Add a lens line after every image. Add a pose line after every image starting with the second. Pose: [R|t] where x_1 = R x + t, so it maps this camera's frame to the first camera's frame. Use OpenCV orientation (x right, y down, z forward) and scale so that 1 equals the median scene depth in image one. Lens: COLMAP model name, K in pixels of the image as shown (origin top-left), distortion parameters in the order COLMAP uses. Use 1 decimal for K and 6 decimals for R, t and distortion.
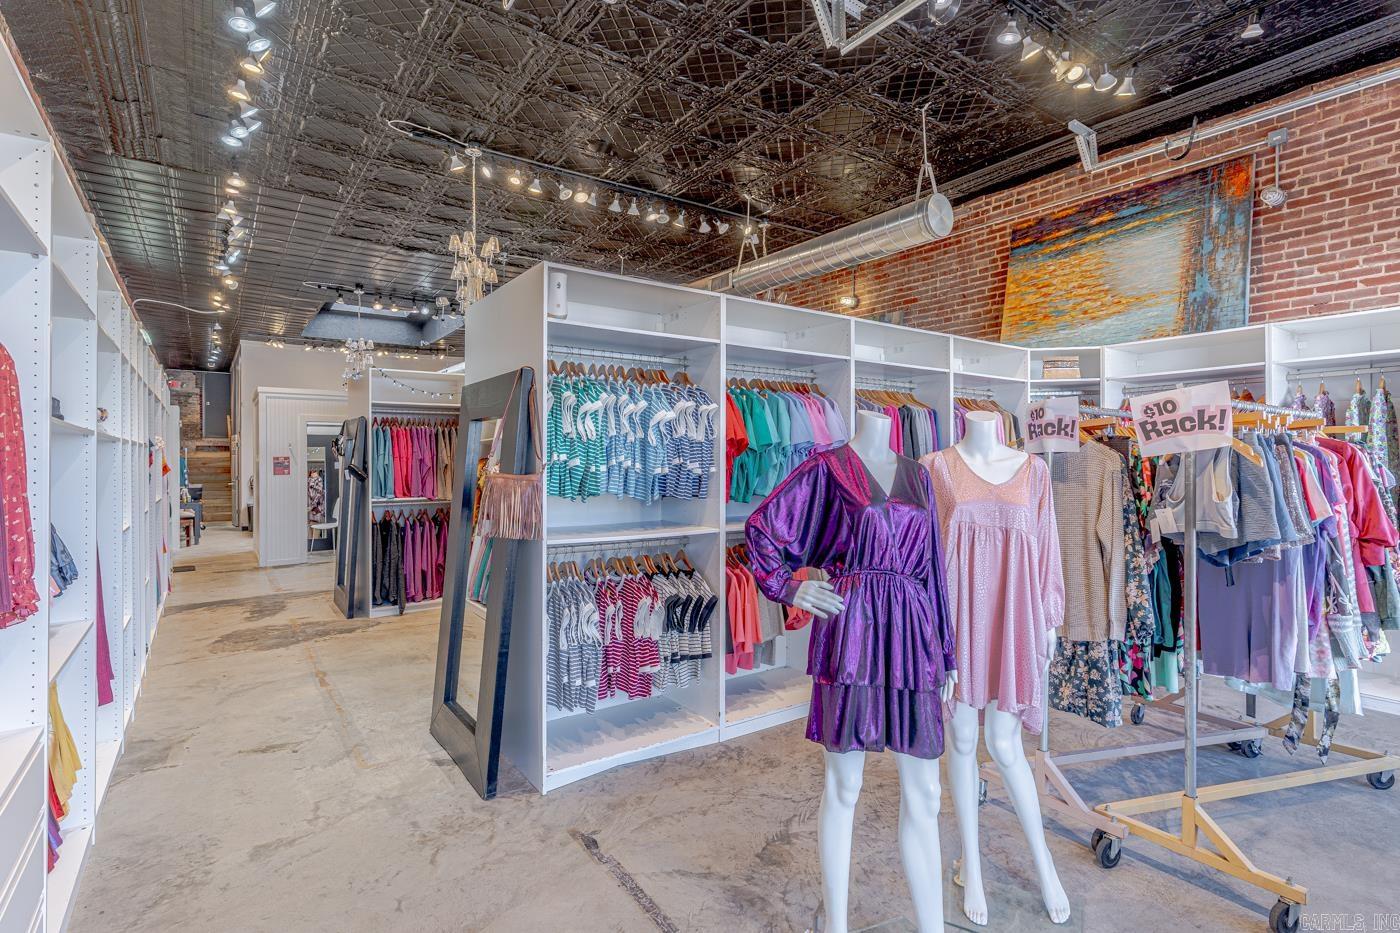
lens RADIAL K [[681.5, 0, 700.0], [0, 681.5, 466.5], [0, 0, 1]] dist [-0.000111, -0.000137]
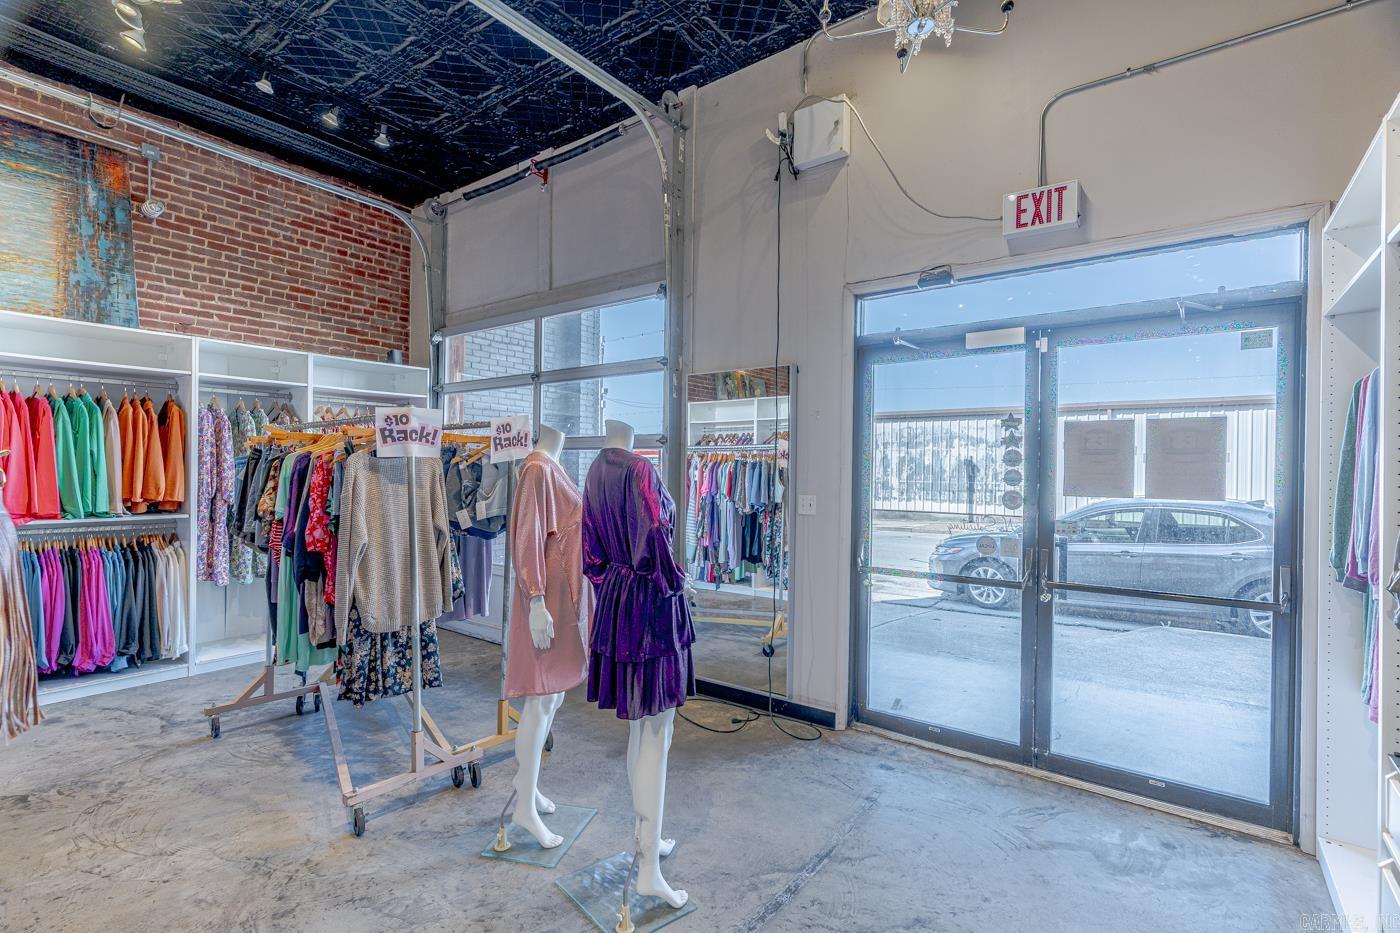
lens RADIAL K [[692.0, 0, 696.9], [0, 692.0, 489.9], [0, 0, 1]] dist [0.025925, -0.000270]
pose [[-0.259165, -0.013998, 0.965732, -0.226982], [-0.005248, 0.999901, 0.013085, 0.007705], [-0.965819, -0.001677, -0.259213, 0.257922]]
